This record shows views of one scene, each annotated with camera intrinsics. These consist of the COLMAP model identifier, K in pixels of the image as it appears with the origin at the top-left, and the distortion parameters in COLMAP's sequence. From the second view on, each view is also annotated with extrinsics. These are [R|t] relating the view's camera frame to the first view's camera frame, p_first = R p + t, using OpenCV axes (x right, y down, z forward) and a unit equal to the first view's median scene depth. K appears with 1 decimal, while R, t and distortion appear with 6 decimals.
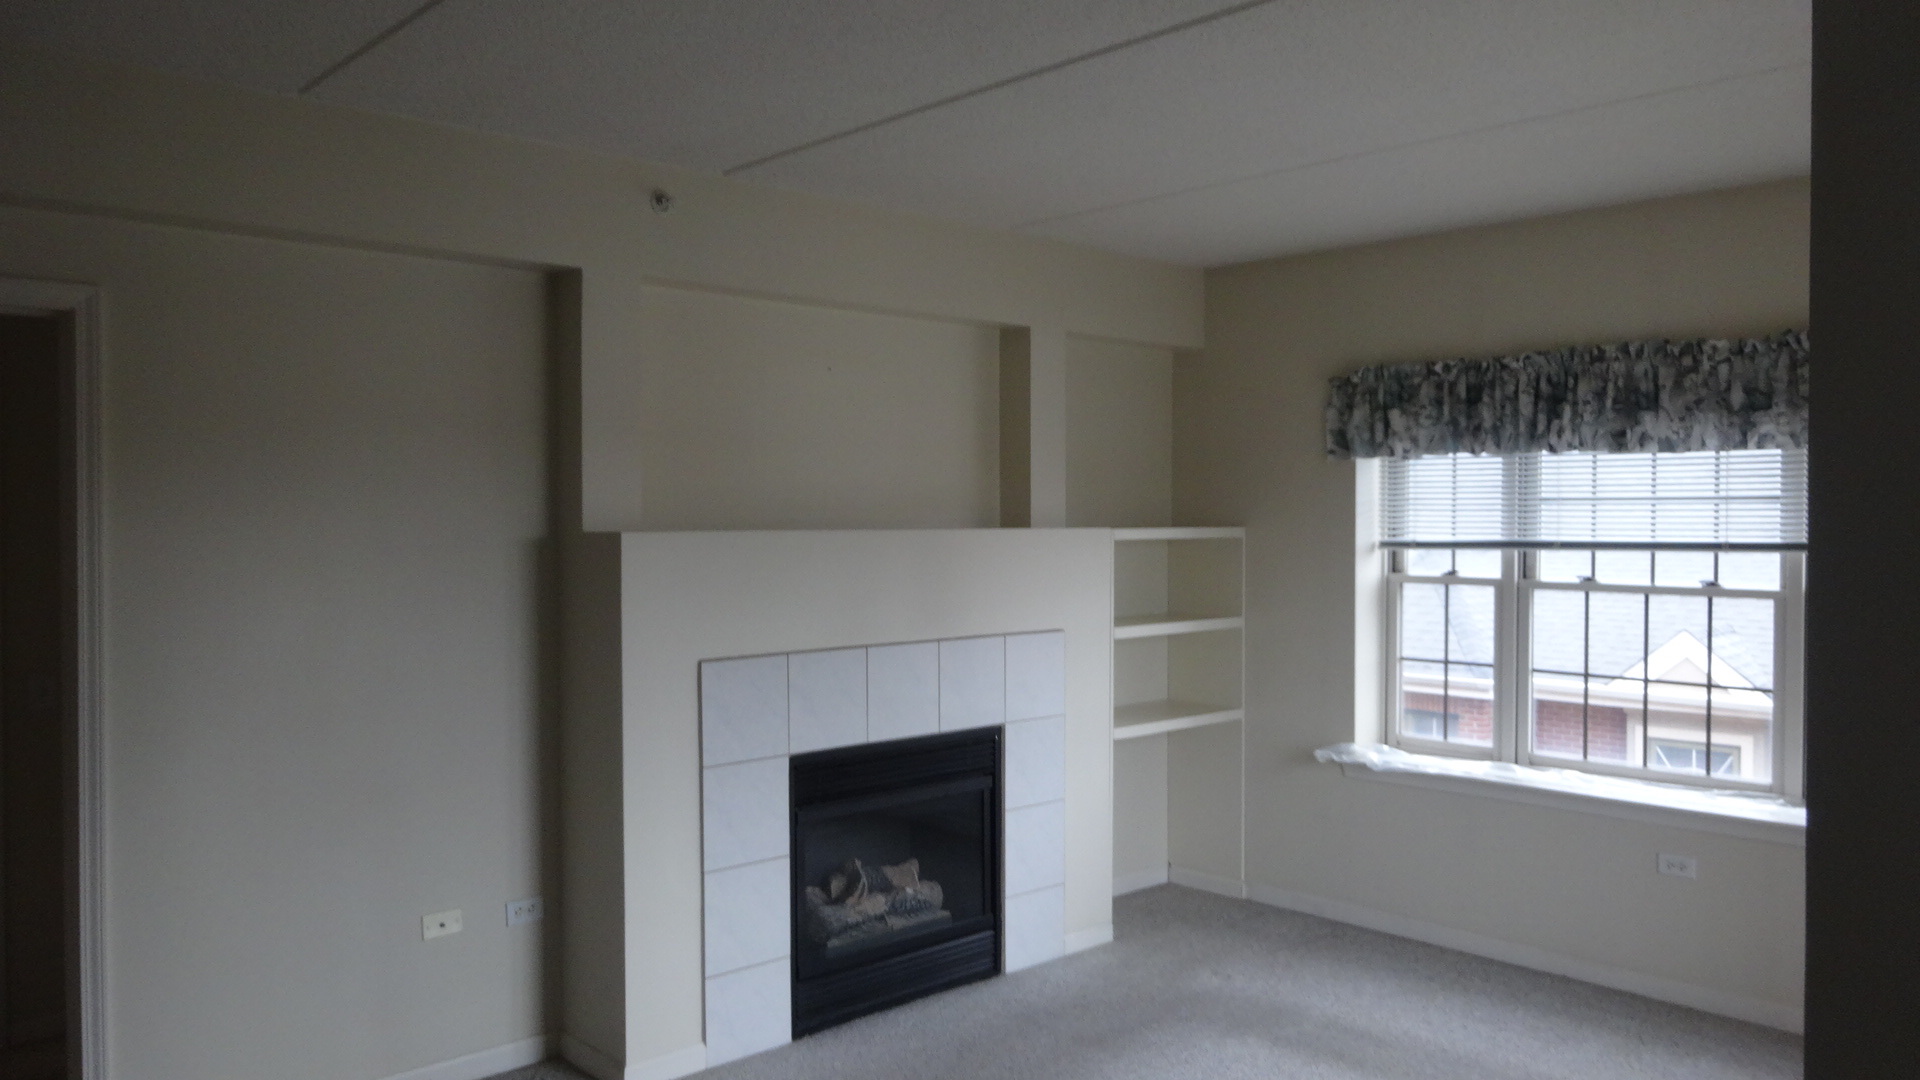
lens RADIAL K [[1415.0, 0, 958.0], [0, 1415.0, 532.8], [0, 0, 1]] dist [0.004497, -0.010778]
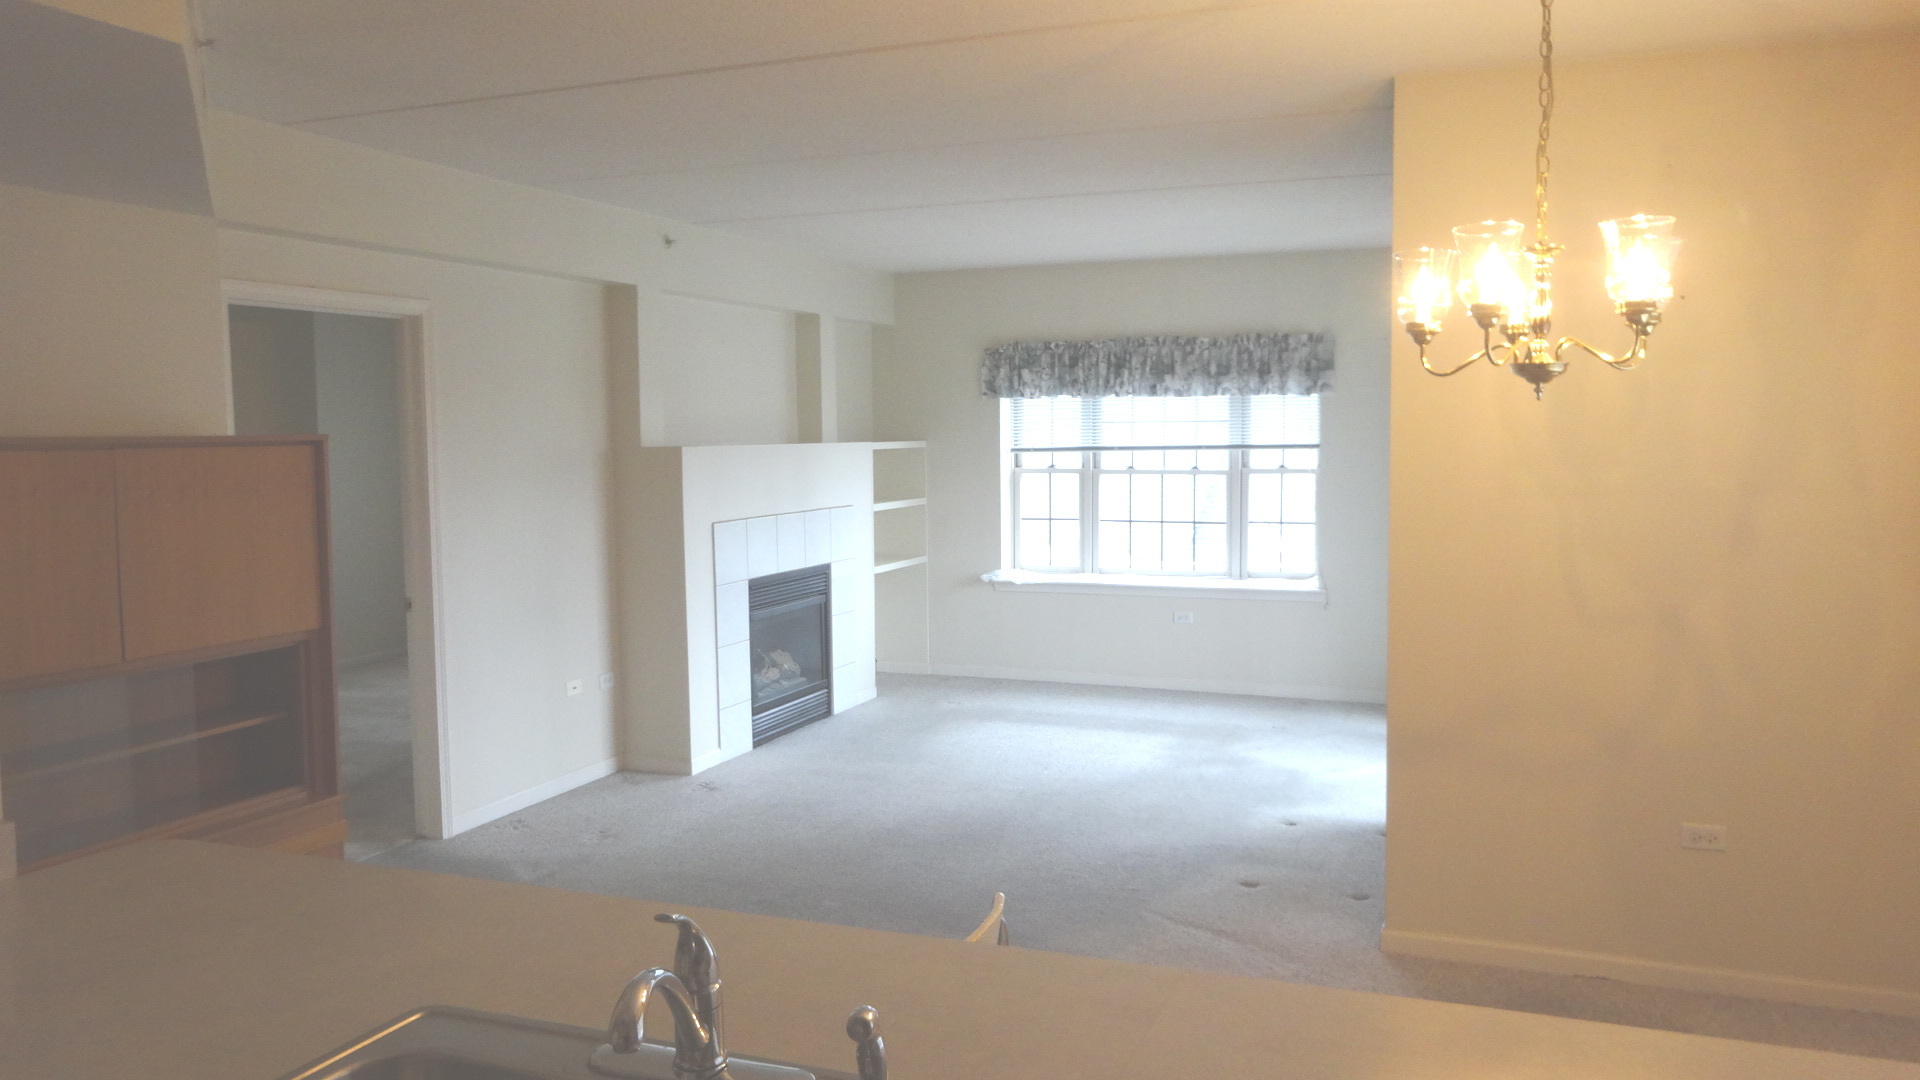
lens RADIAL K [[1415.0, 0, 958.0], [0, 1415.0, 532.8], [0, 0, 1]] dist [0.004497, -0.010778]
pose [[0.904425, -0.039618, 0.424789, -0.523808], [0.015817, 0.998108, 0.059411, 0.006105], [-0.426339, -0.047014, 0.903341, -0.531116]]
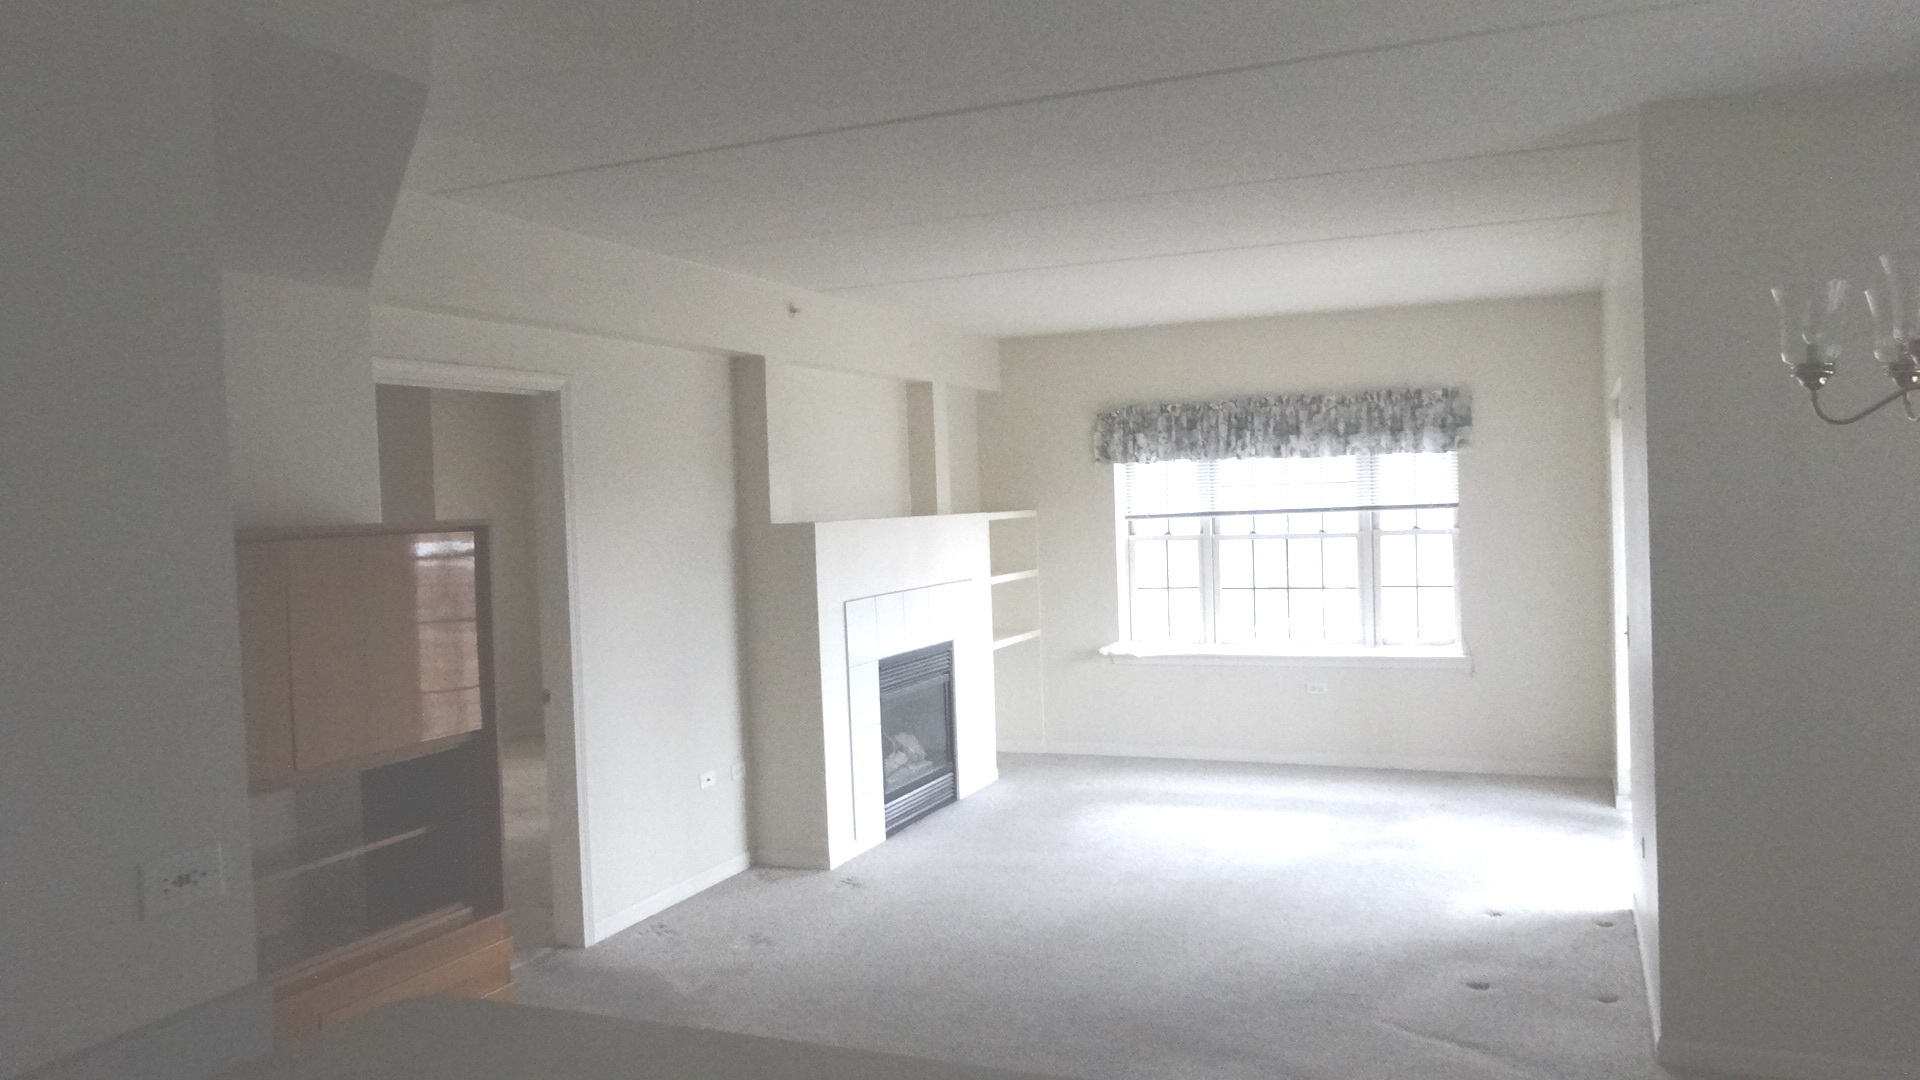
lens RADIAL K [[1415.0, 0, 958.0], [0, 1415.0, 532.8], [0, 0, 1]] dist [0.004497, -0.010778]
pose [[0.912242, -0.041288, 0.407566, -0.591123], [0.040320, 0.999127, 0.010970, 0.000488], [-0.407663, 0.006425, 0.913110, -0.424650]]
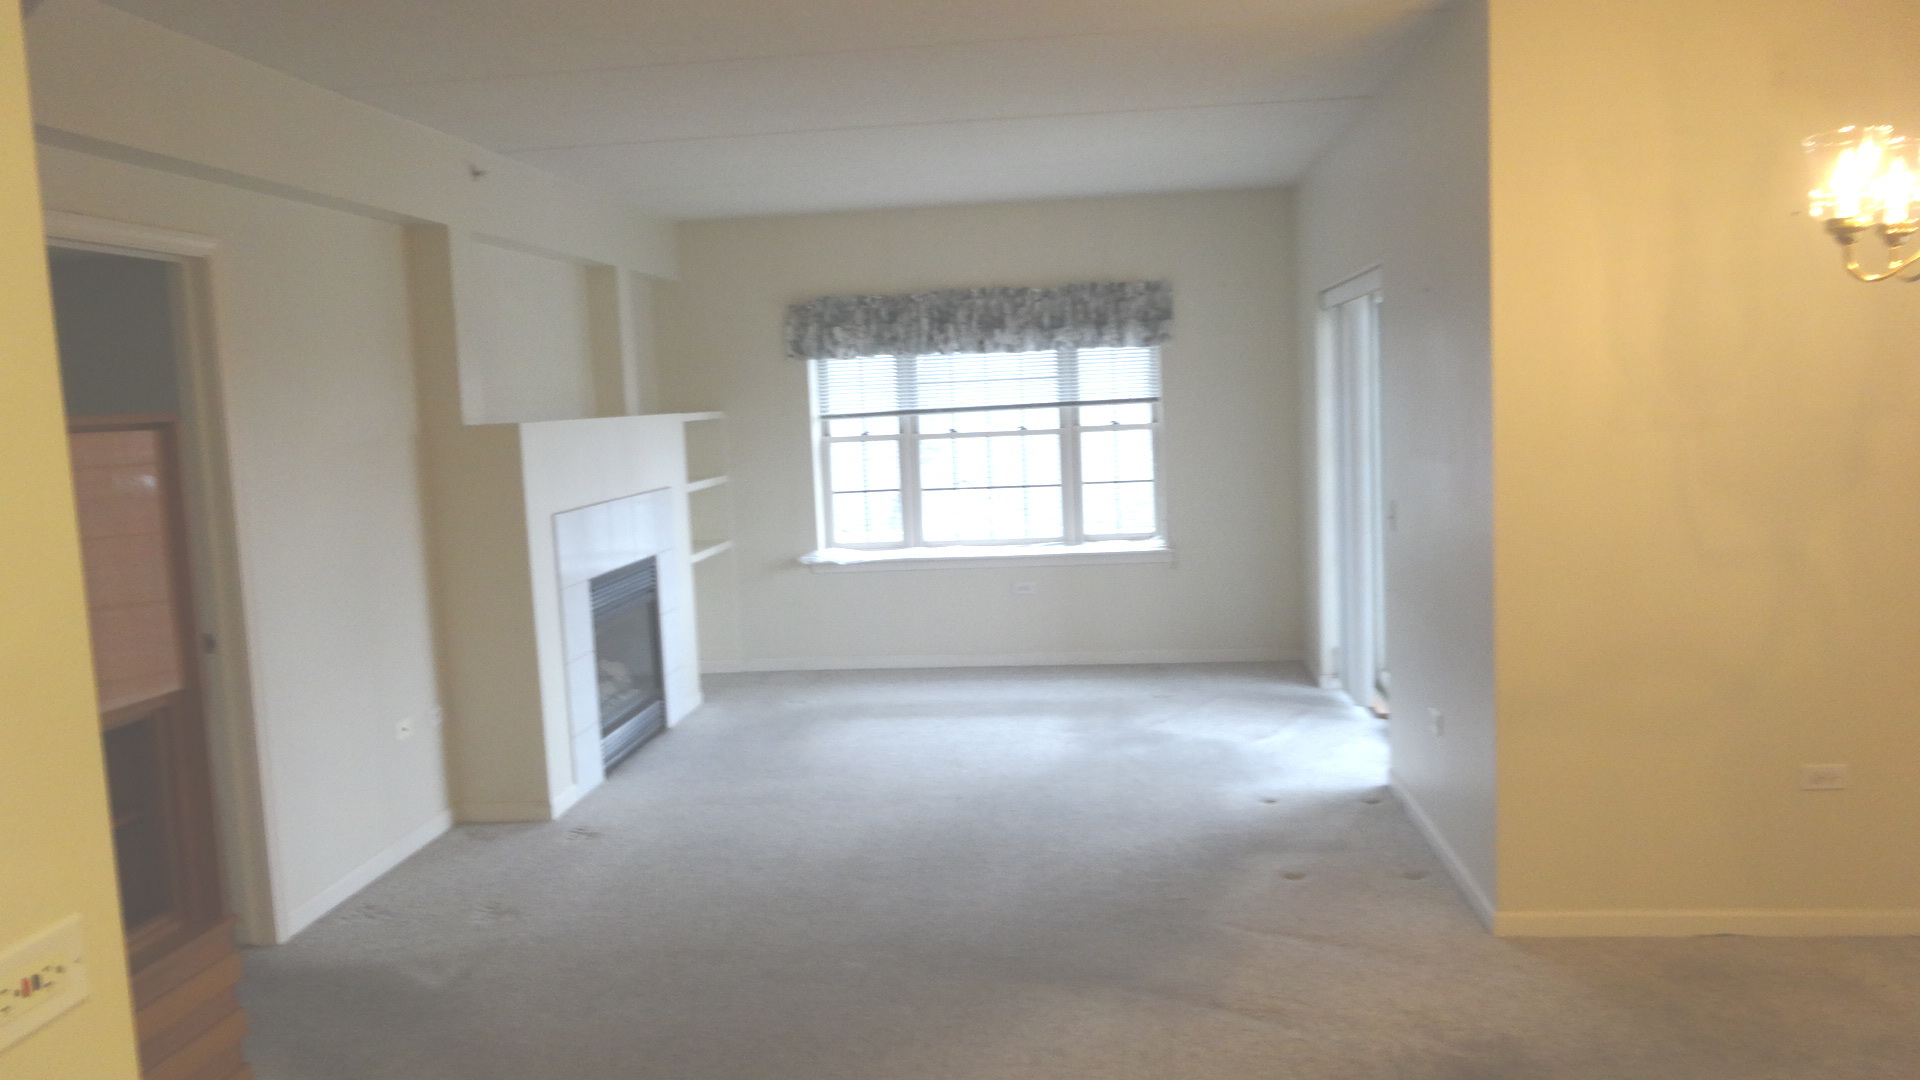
lens RADIAL K [[1420.0, 0, 958.9], [0, 1420.0, 533.5], [0, 0, 1]] dist [0.001444, -0.004040]
pose [[0.751806, -0.099226, 0.651876, -0.657992], [0.054259, 0.994569, 0.088813, 0.005608], [-0.657148, -0.031400, 0.753107, -0.259896]]
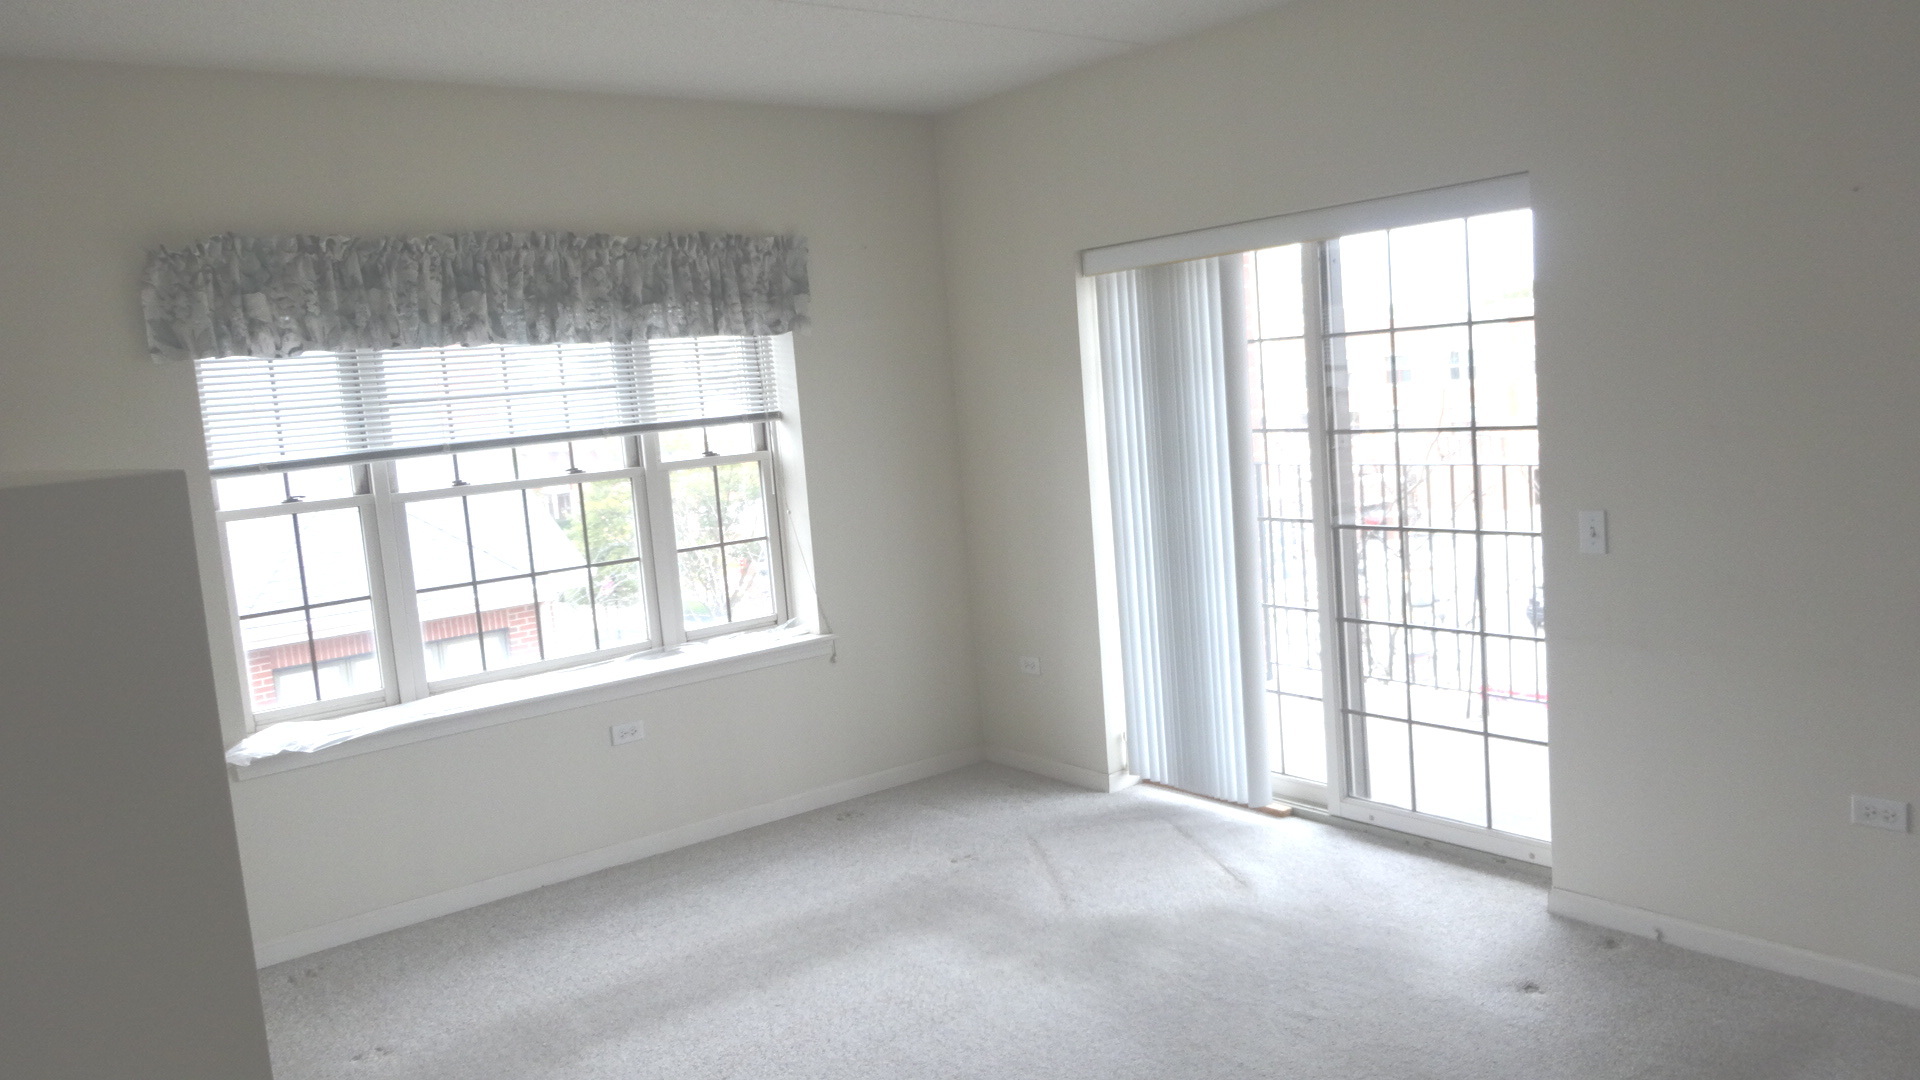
lens RADIAL K [[1420.0, 0, 958.9], [0, 1420.0, 533.5], [0, 0, 1]] dist [0.001444, -0.004040]
pose [[0.089362, -0.116100, 0.989209, -0.480947], [0.094639, 0.989679, 0.107605, -0.004485], [-0.991493, 0.084002, 0.099427, 0.596372]]
